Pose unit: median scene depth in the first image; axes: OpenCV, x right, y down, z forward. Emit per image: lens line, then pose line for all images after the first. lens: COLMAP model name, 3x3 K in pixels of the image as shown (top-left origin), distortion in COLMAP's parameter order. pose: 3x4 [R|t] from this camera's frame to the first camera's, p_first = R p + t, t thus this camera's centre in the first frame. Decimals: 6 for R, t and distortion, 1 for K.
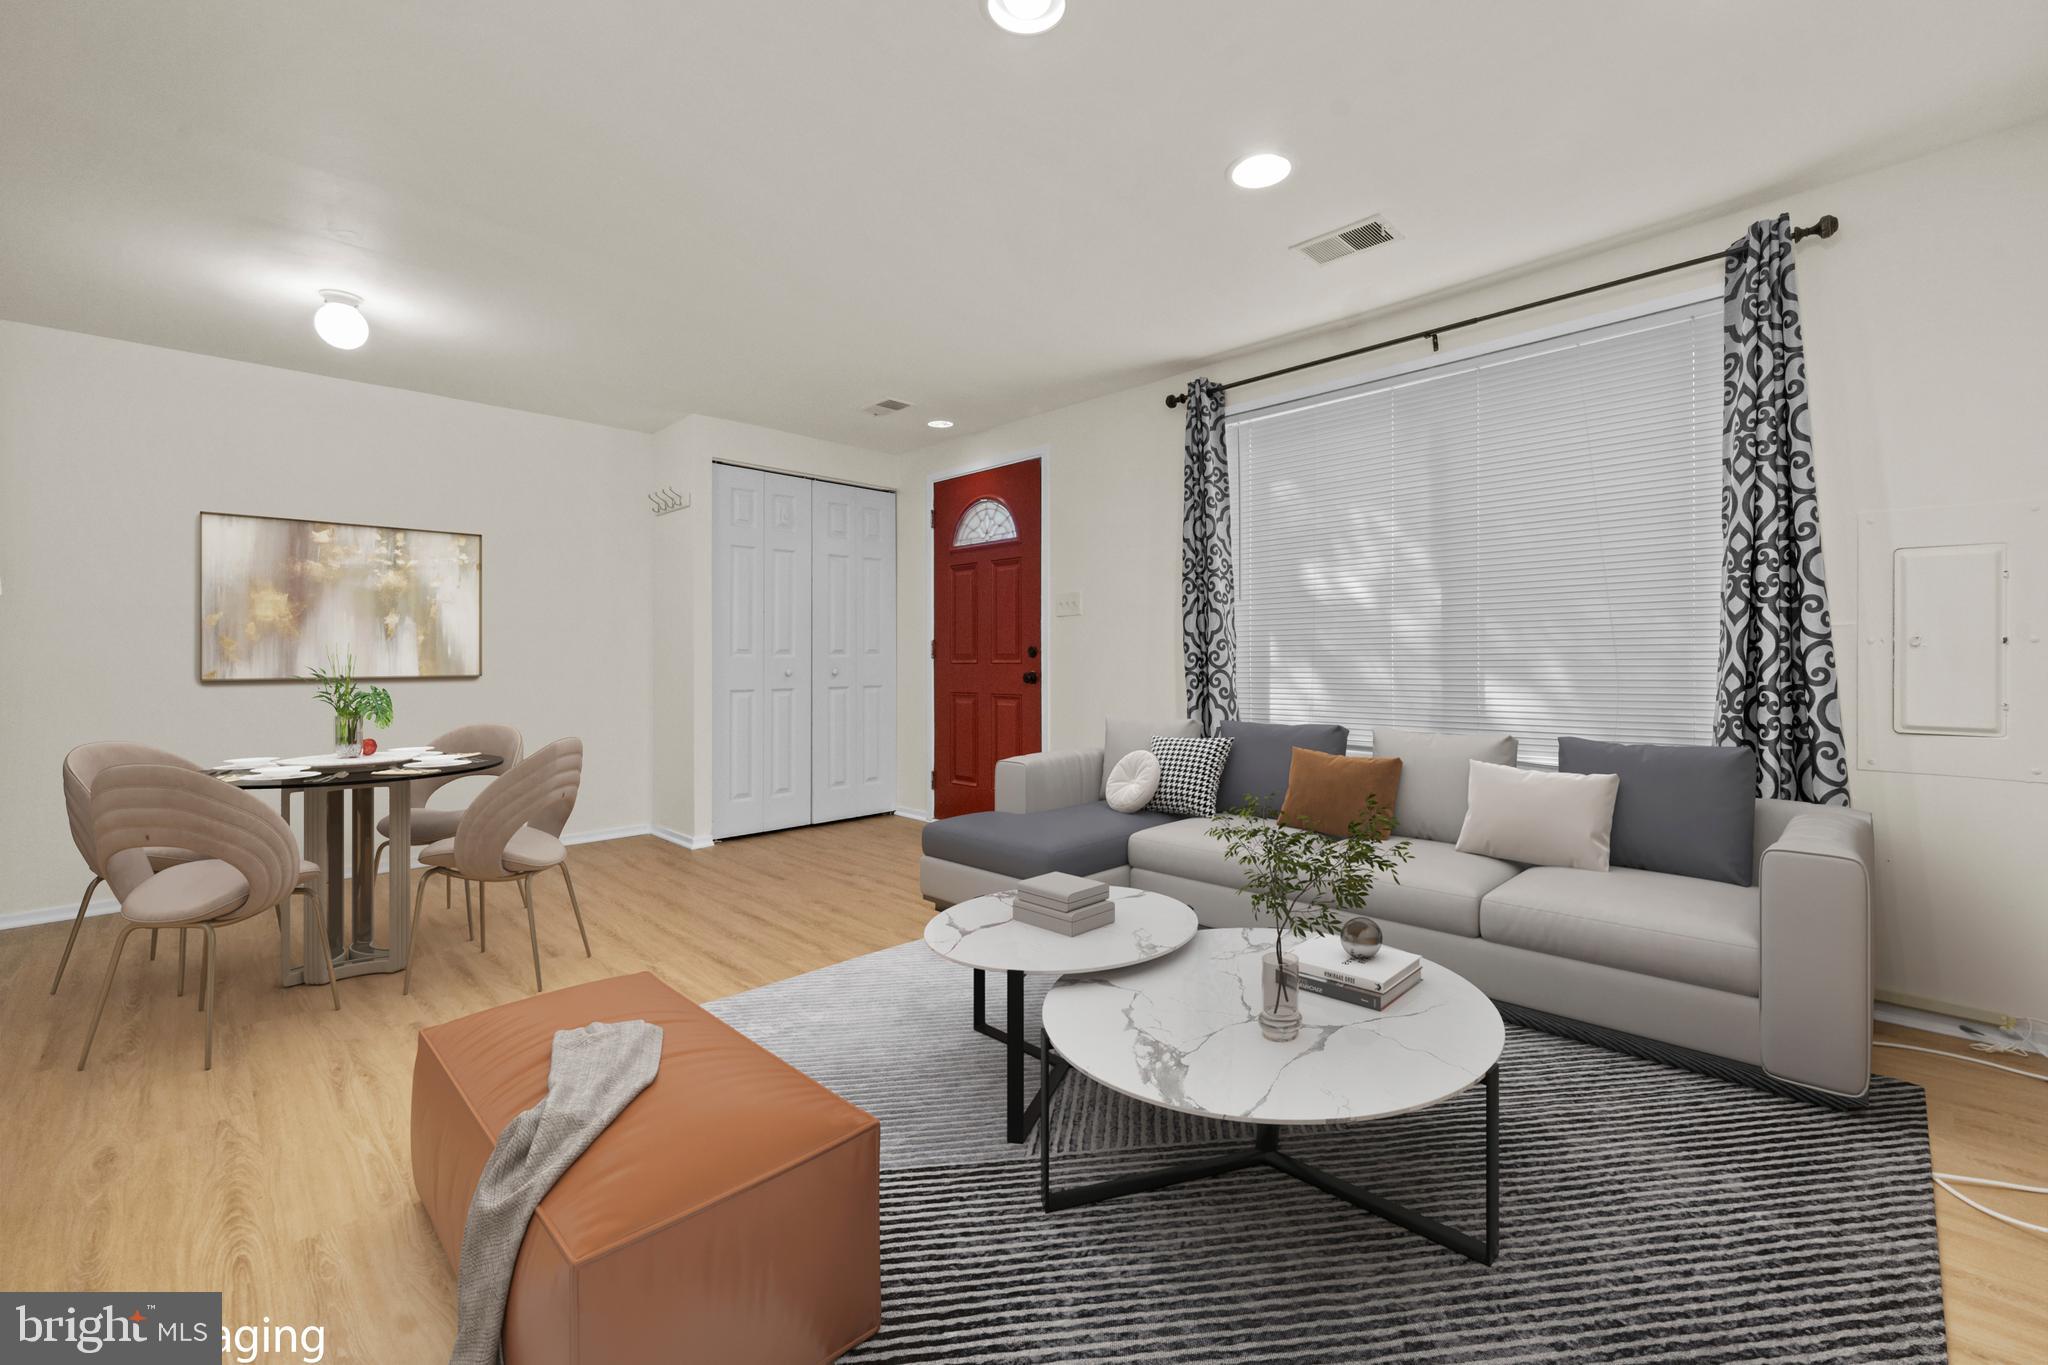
lens RADIAL K [[851.8, 0, 1023.6], [0, 851.8, 657.5], [0, 0, 1]] dist [-0.014039, 0.000010]
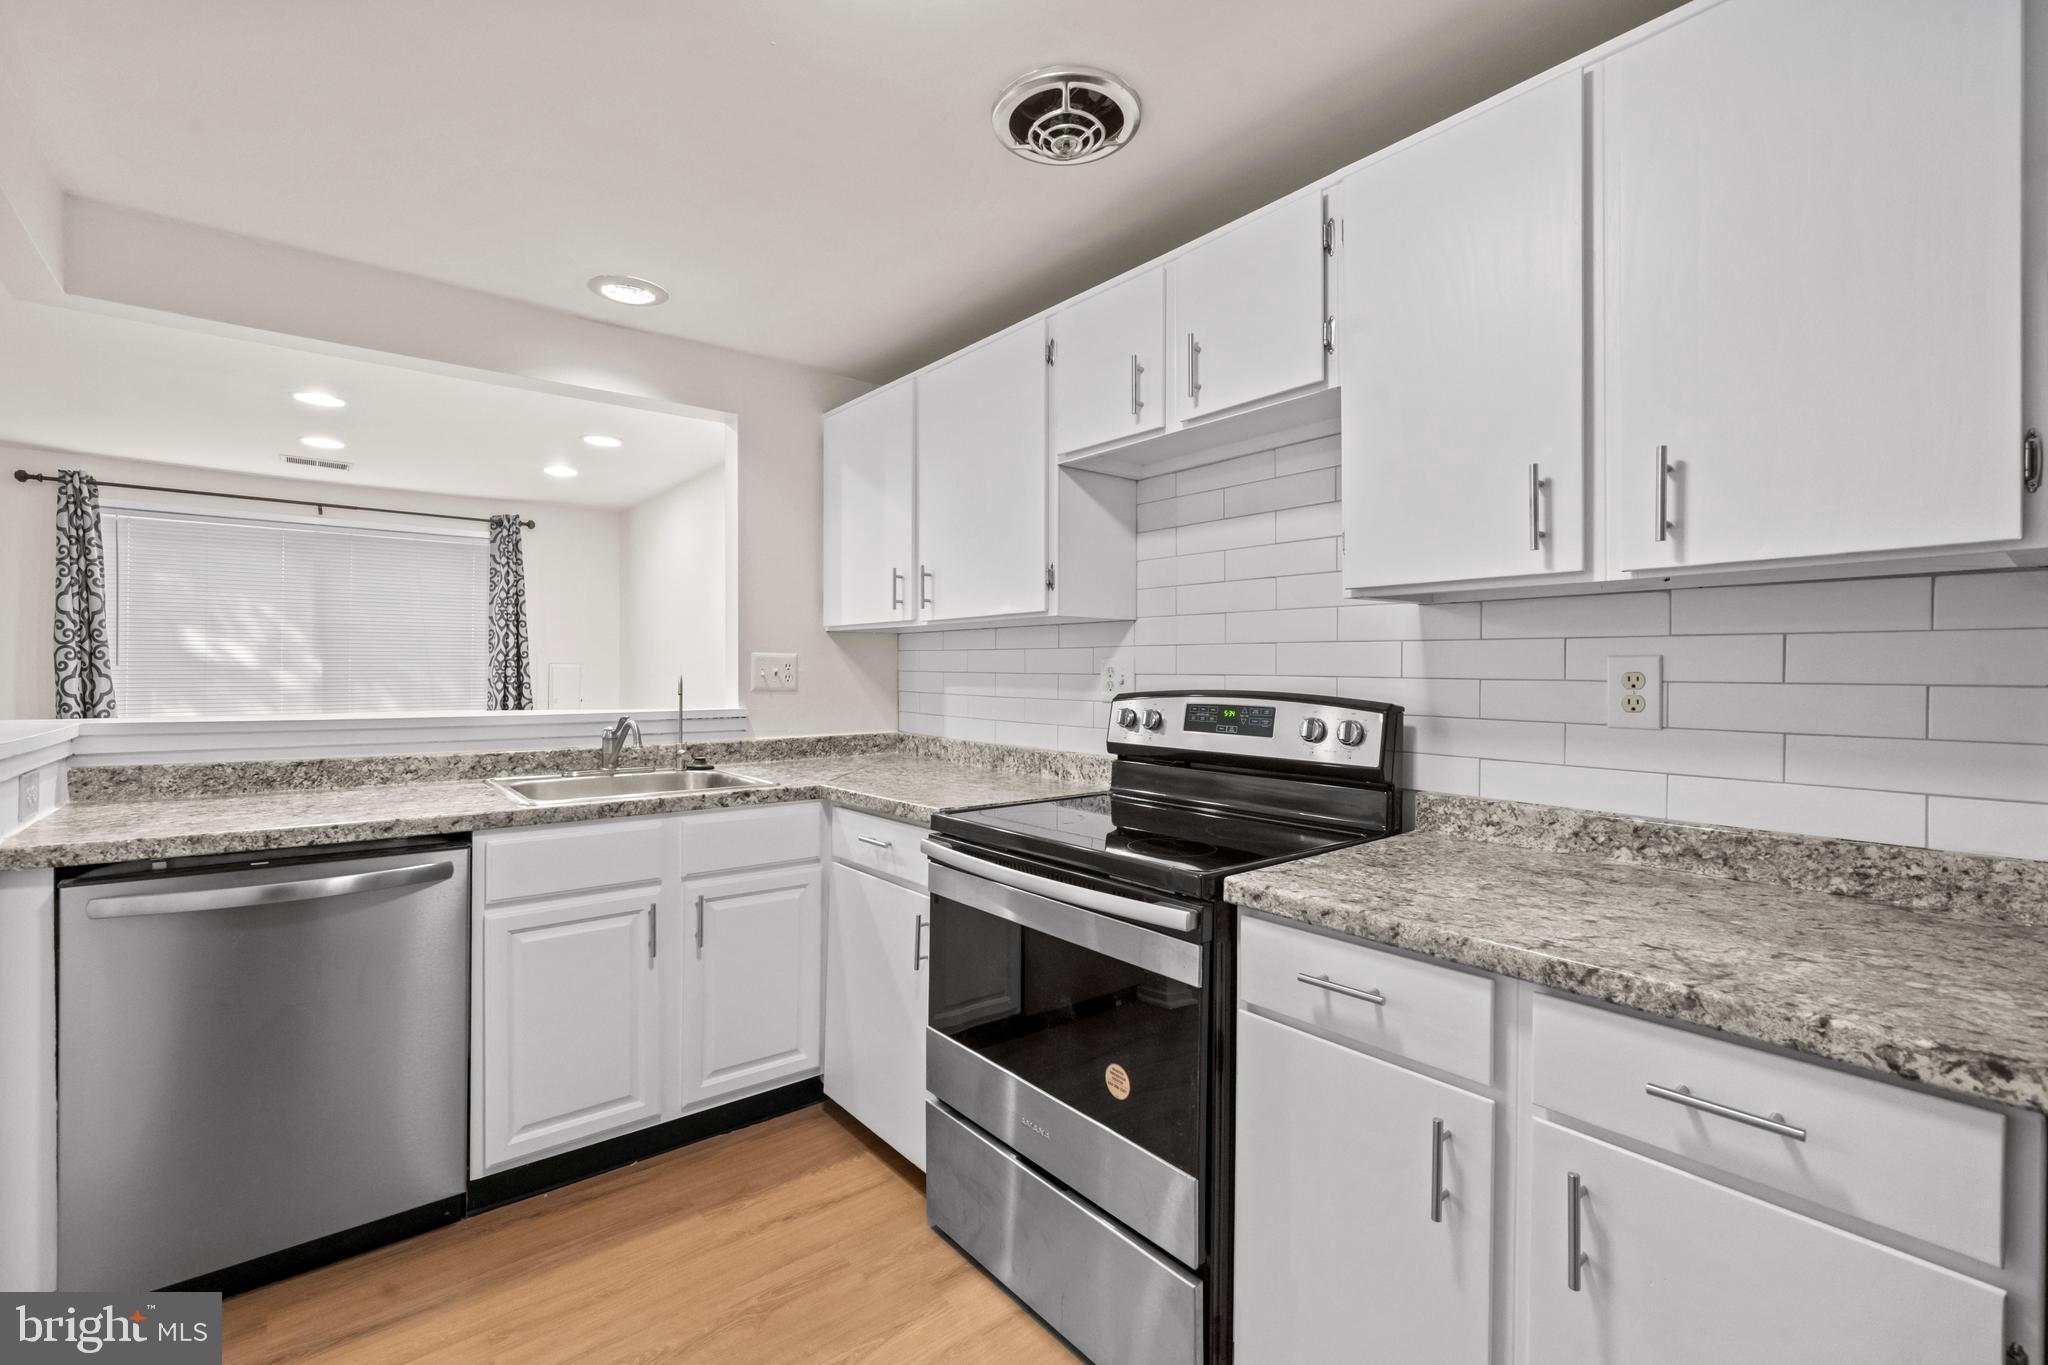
lens RADIAL K [[909.7, 0, 1024.0], [0, 909.7, 682.5], [0, 0, 1]] dist [-0.001650, -0.000332]
pose [[0.095108, -0.007329, 0.995440, -1.411224], [-0.004746, 0.999958, 0.007816, -0.095956], [-0.995456, -0.005467, 0.095069, -0.603500]]
